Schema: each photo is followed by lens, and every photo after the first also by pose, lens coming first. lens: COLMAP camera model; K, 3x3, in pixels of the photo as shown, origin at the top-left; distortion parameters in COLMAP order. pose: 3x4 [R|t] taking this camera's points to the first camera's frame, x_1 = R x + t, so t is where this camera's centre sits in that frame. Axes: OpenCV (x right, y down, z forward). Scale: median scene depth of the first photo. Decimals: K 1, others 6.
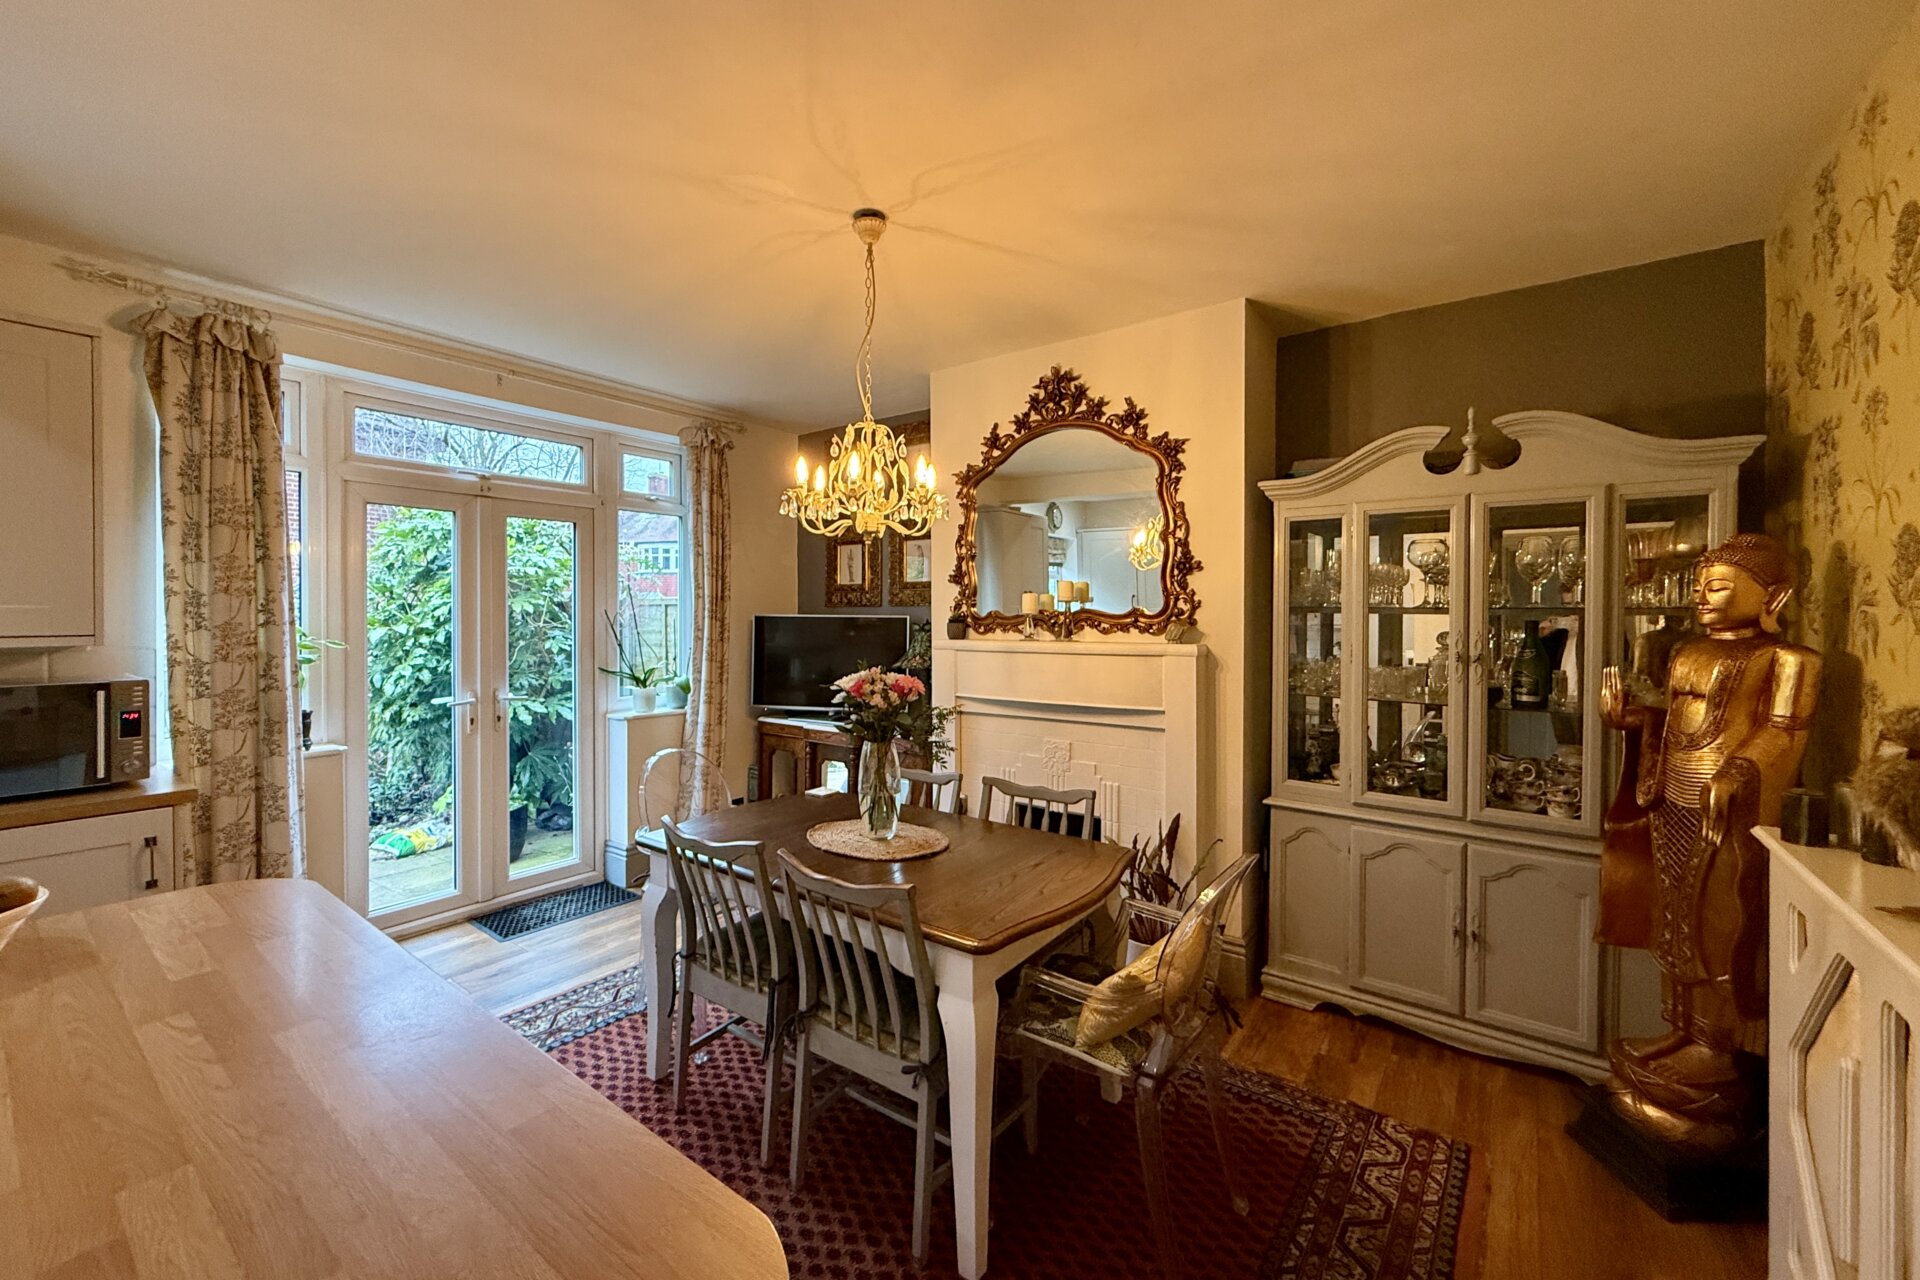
lens RADIAL K [[756.2, 0, 955.8], [0, 756.2, 617.4], [0, 0, 1]] dist [-0.000202, -0.000060]
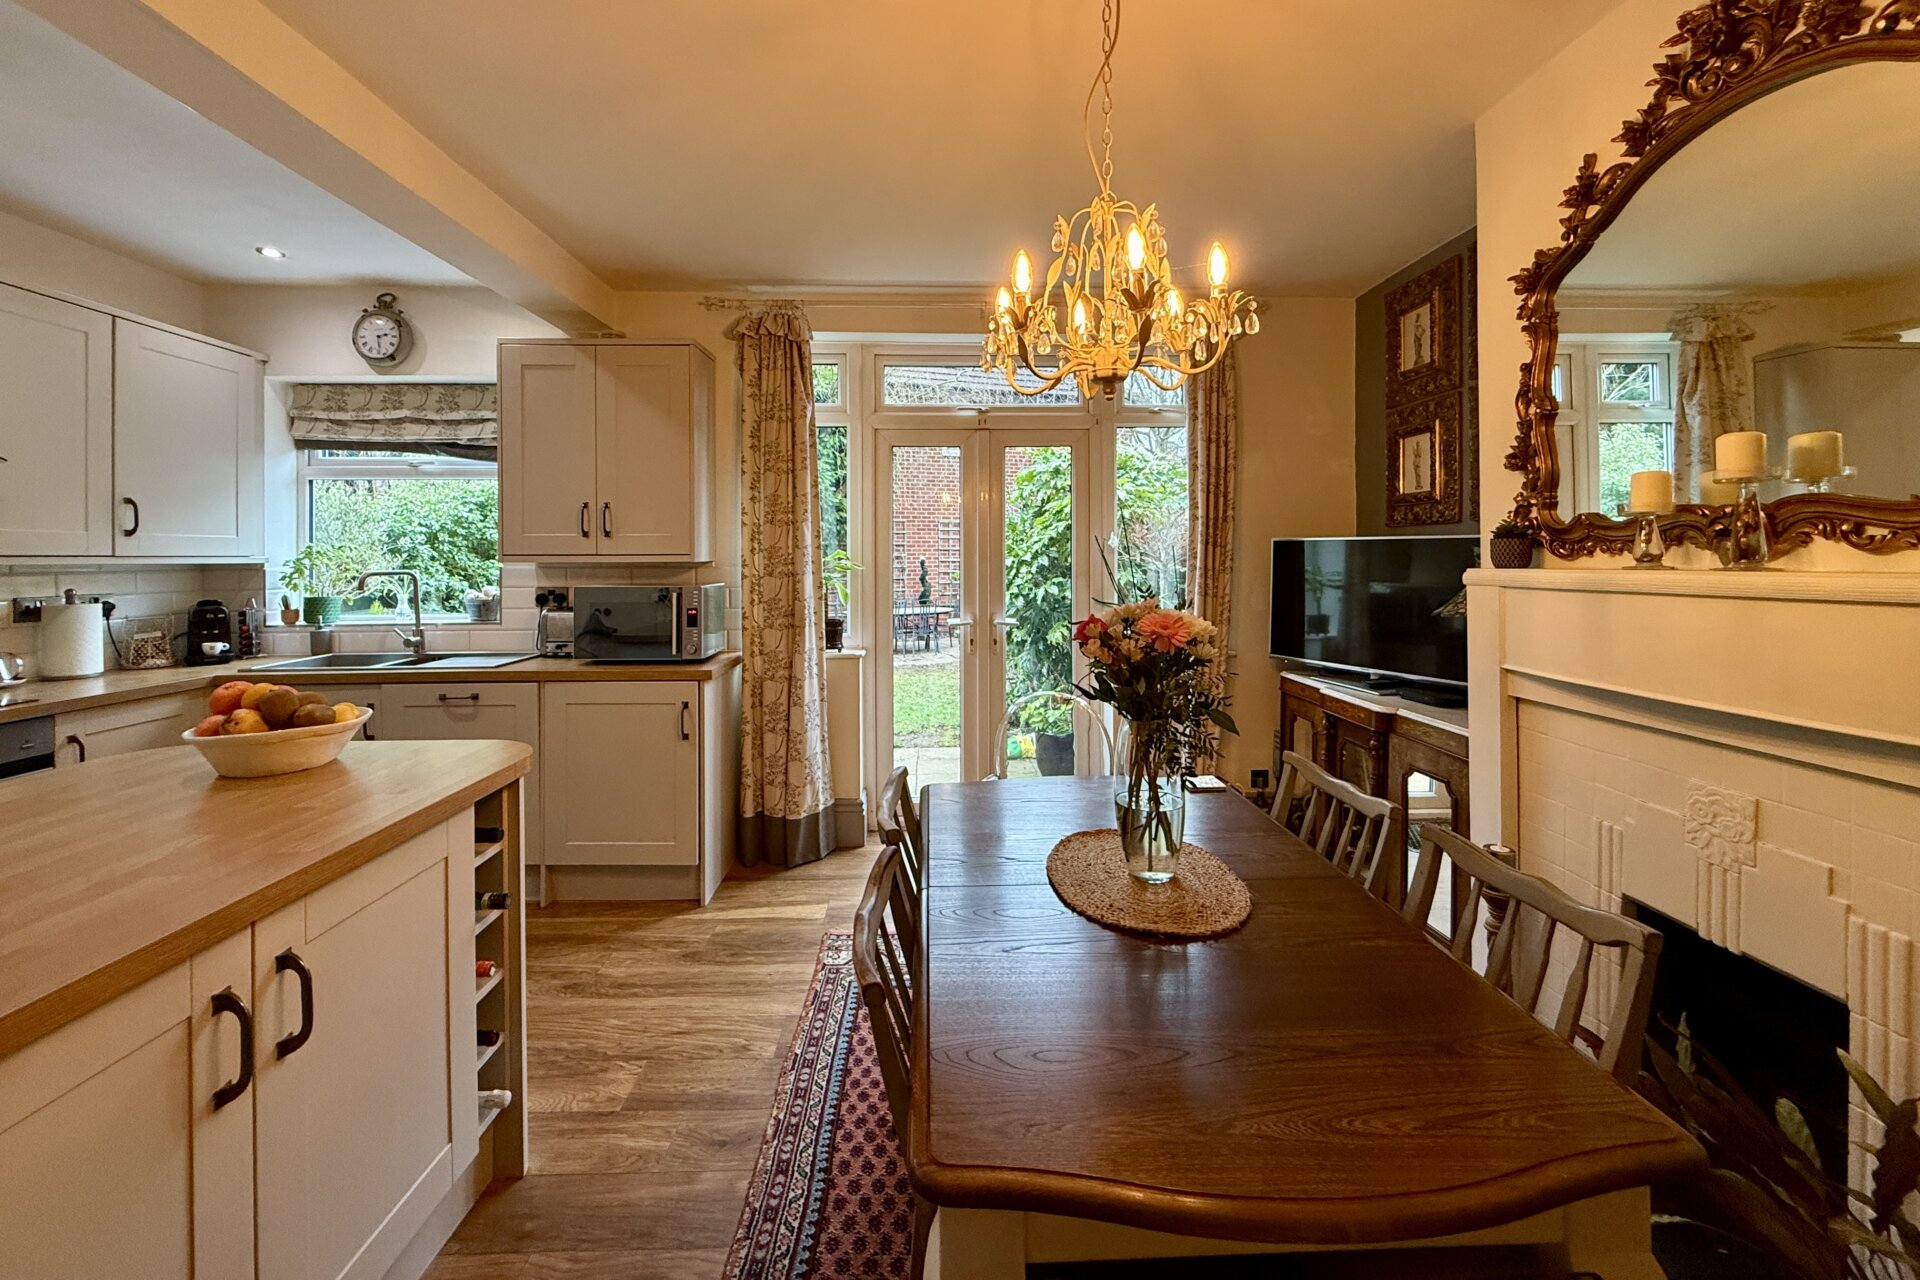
lens RADIAL K [[762.0, 0, 954.5], [0, 762.0, 558.7], [0, 0, 1]] dist [-0.006365, -0.000121]
pose [[0.617549, -0.002707, -0.786528, 0.194729], [0.000739, 0.999996, -0.002861, 0.024036], [0.786532, 0.001185, 0.617548, 0.334589]]
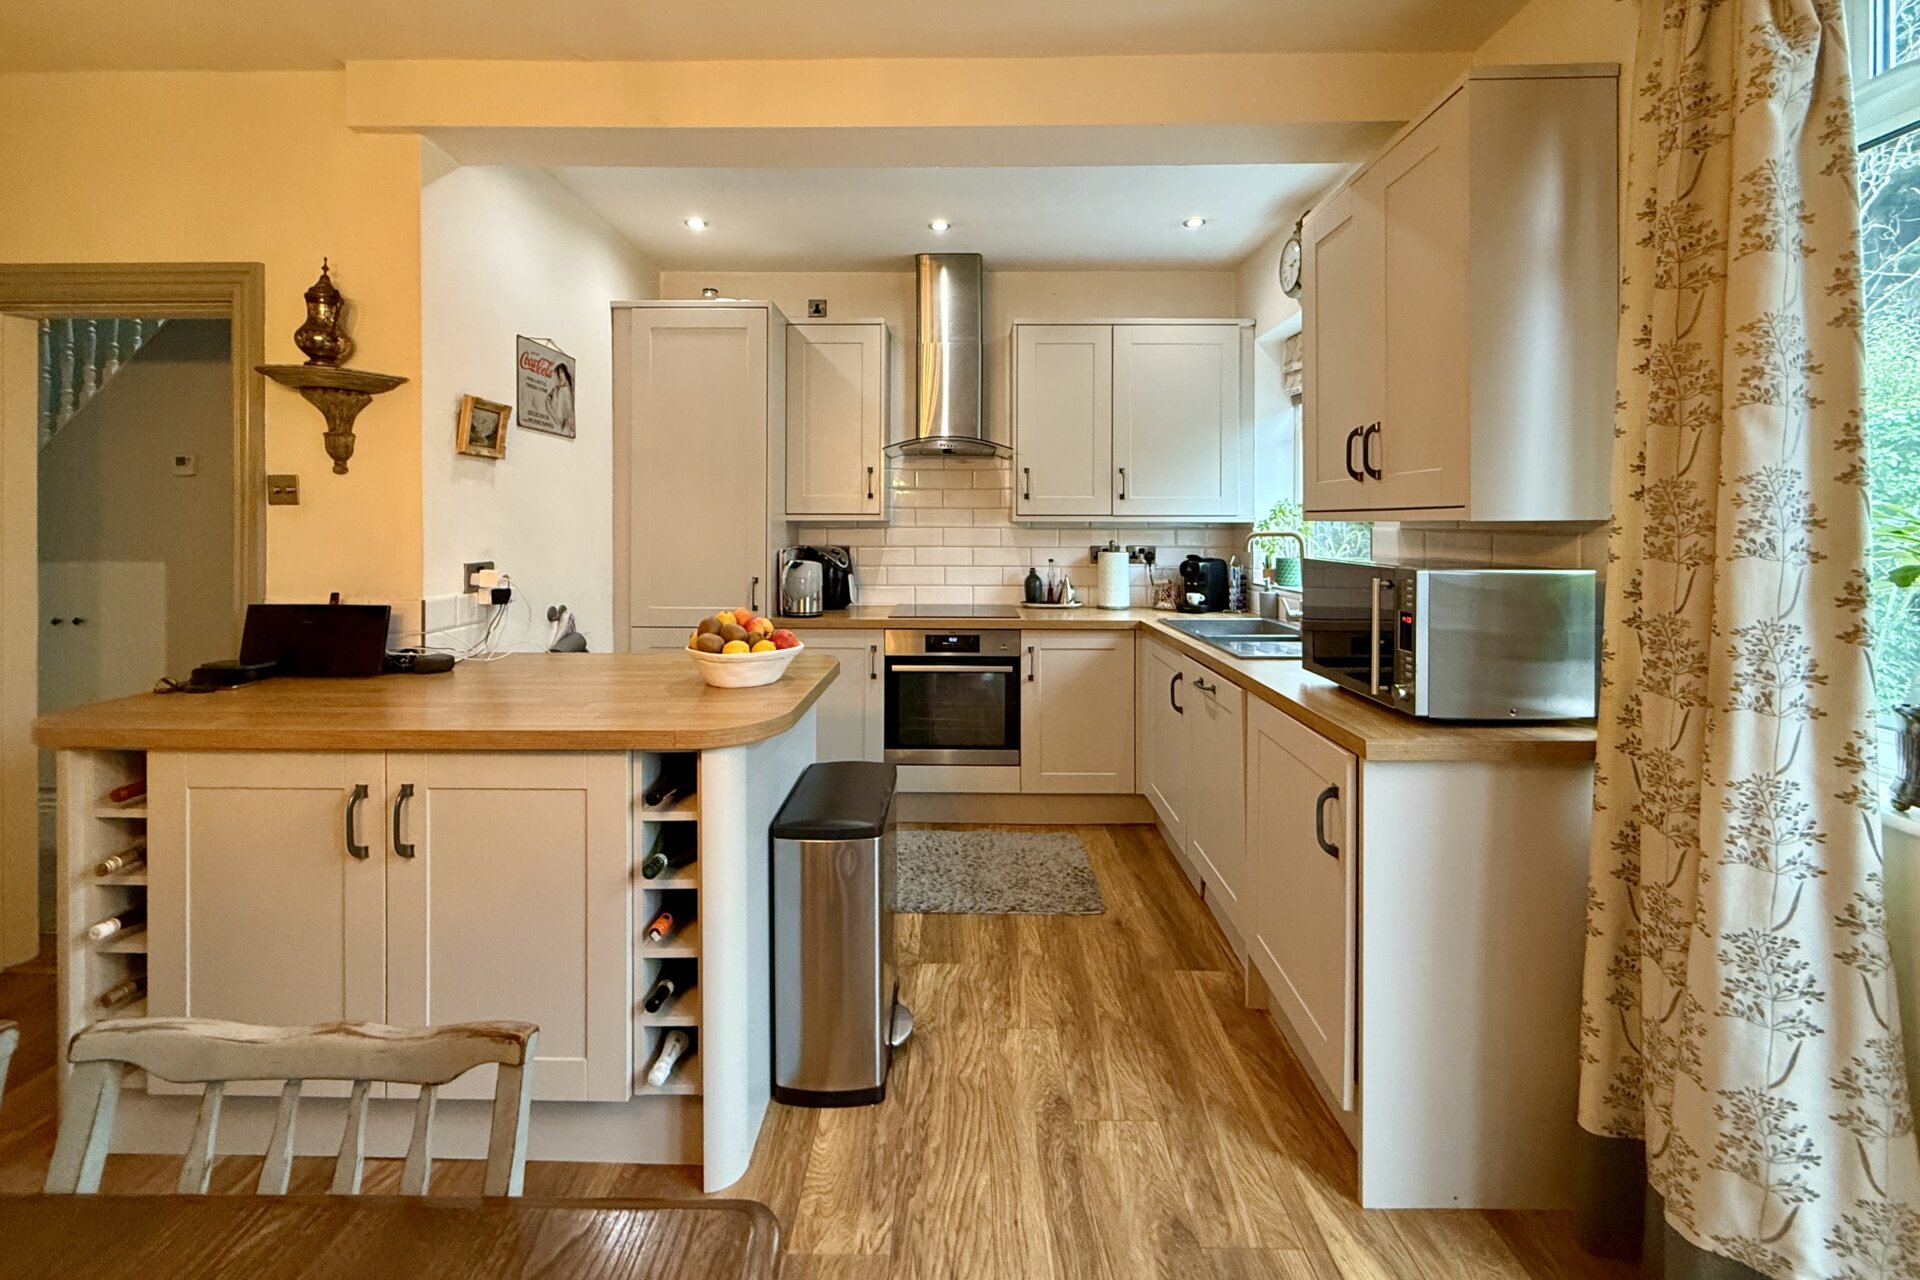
lens RADIAL K [[783.4, 0, 956.0], [0, 783.4, 527.0], [0, 0, 1]] dist [-0.000120, -0.000095]
pose [[-0.814281, -0.003495, -0.580461, -0.218449], [-0.008990, 0.999938, 0.006590, 0.029086], [0.580401, 0.010584, -0.814262, 0.875999]]
